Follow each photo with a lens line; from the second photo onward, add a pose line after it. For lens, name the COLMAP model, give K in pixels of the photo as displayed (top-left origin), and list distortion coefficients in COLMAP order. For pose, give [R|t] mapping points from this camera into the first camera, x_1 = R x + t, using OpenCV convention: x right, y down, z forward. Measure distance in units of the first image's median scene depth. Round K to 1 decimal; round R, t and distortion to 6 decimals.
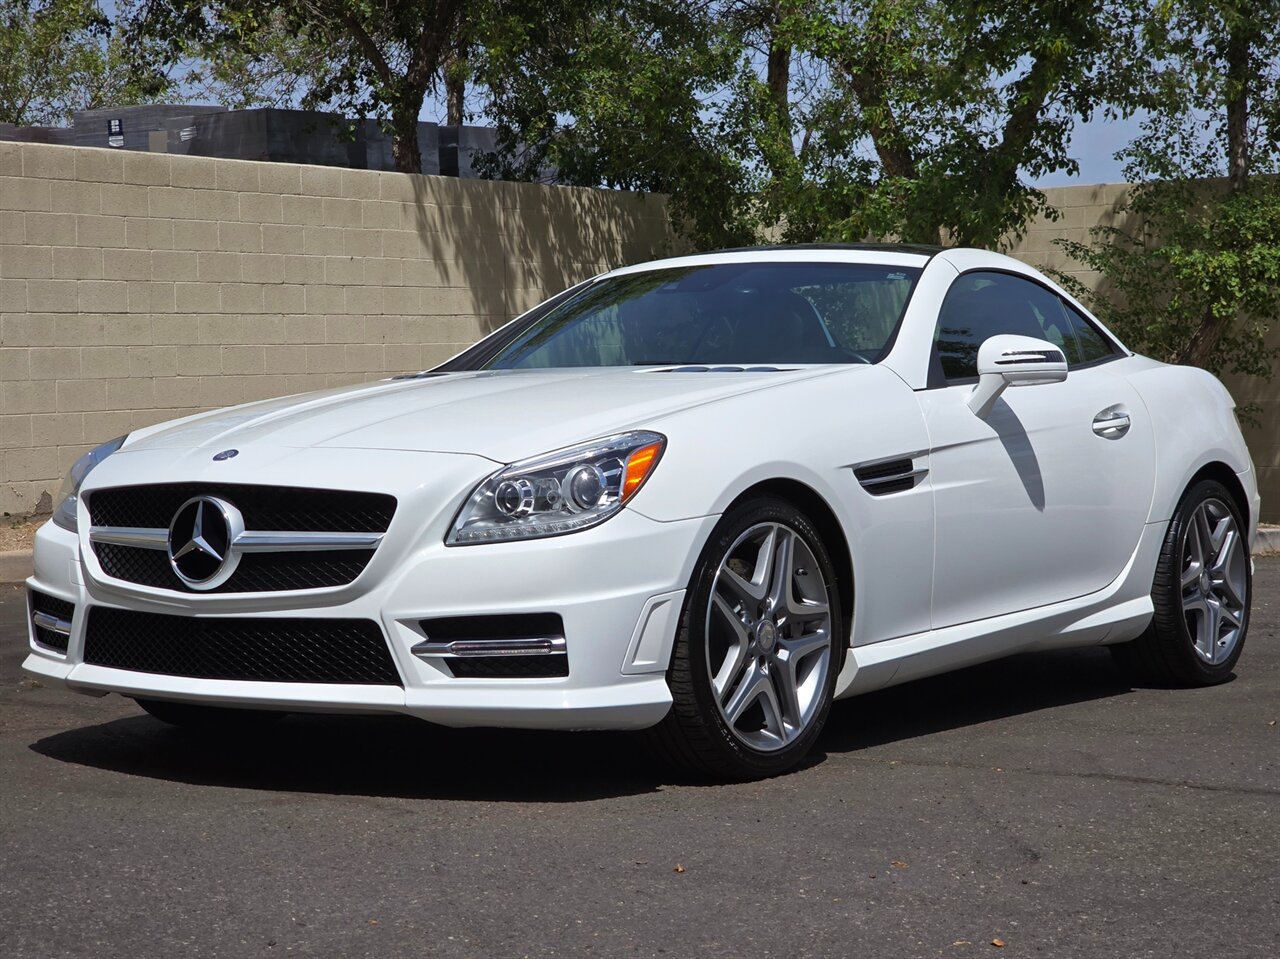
lens RADIAL K [[2458.2, 0, 640.0], [0, 2458.2, 479.5], [0, 0, 1]] dist [0.031079, -0.007472]
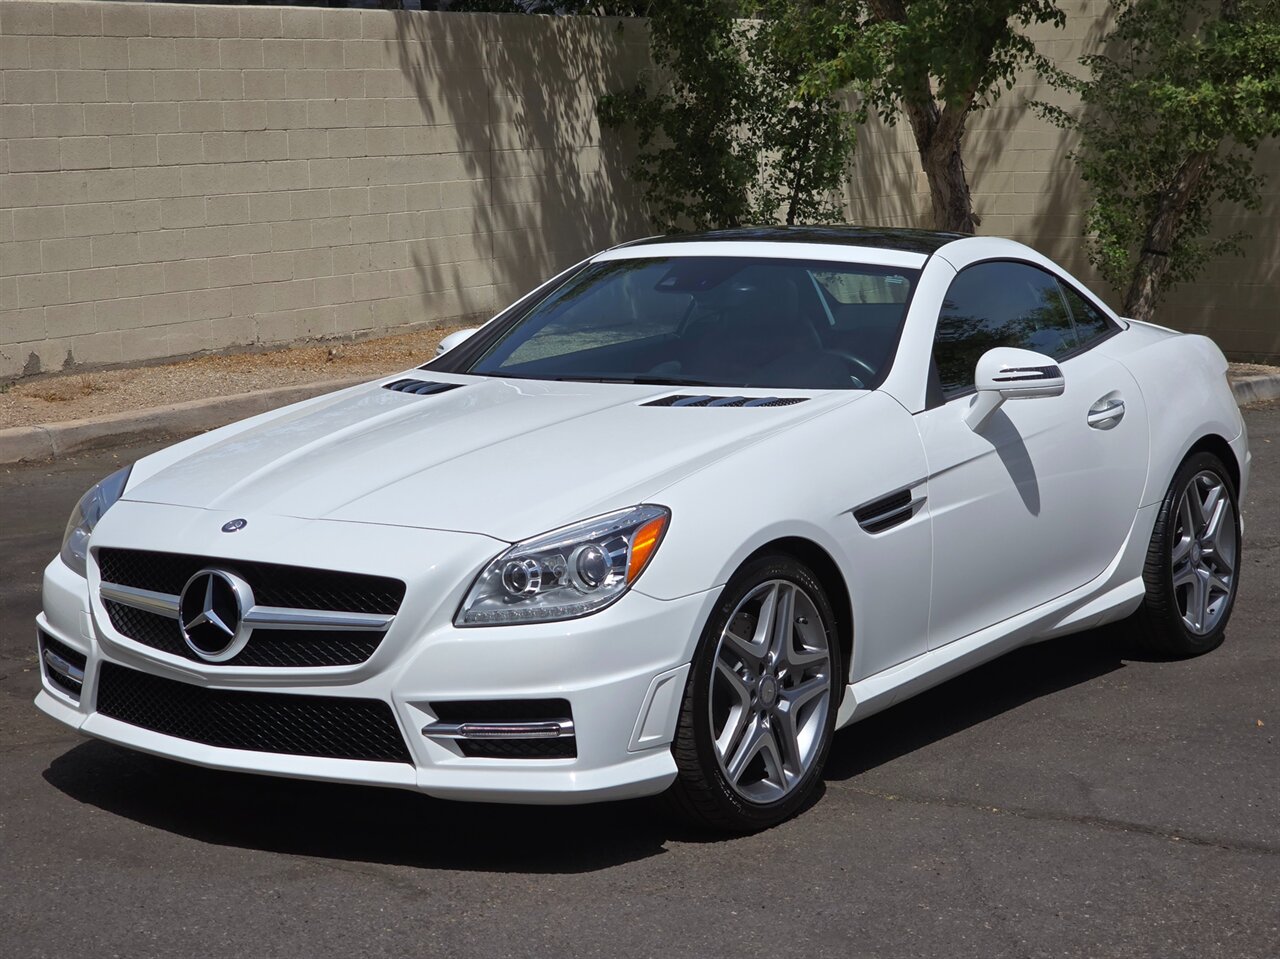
lens RADIAL K [[2458.2, 0, 640.0], [0, 2458.2, 479.5], [0, 0, 1]] dist [0.031079, -0.007472]
pose [[0.999961, -0.004646, 0.007477, -0.008756], [0.003909, 0.995394, 0.095787, -0.118311], [-0.007888, -0.095754, 0.995374, -0.004889]]
